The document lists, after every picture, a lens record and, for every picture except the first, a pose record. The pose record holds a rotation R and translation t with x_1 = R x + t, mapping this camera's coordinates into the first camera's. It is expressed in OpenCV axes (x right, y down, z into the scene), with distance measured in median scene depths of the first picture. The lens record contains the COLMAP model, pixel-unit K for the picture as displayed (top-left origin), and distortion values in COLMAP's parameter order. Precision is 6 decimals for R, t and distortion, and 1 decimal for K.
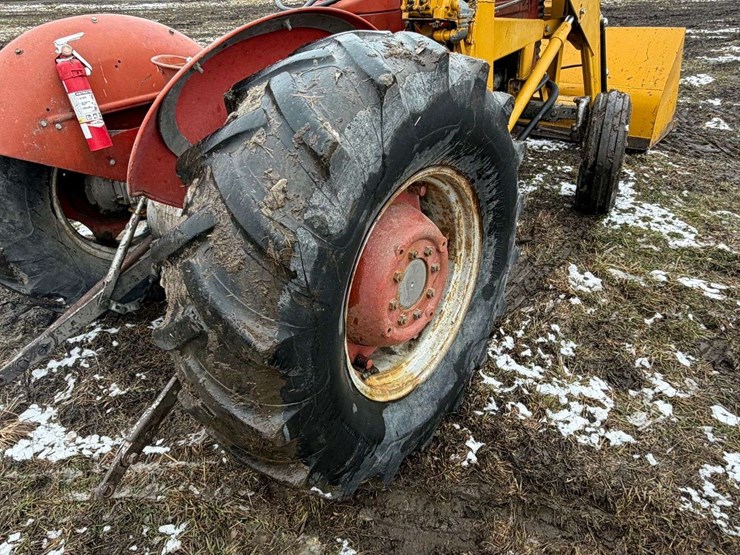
lens RADIAL K [[547.4, 0, 369.0], [0, 547.4, 281.4], [0, 0, 1]] dist [0.000566, 0.006411]
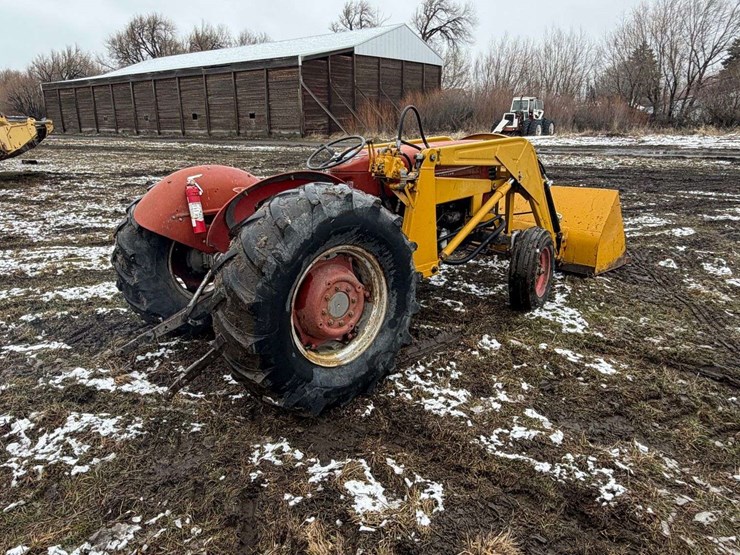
lens RADIAL K [[547.4, 0, 370.5], [0, 547.4, 276.1], [0, 0, 1]] dist [0.000566, 0.006411]
pose [[0.986659, 0.079831, -0.141885, 0.369706], [-0.111802, 0.965769, -0.234075, 0.280218], [0.118342, 0.246815, 0.961810, -0.702322]]
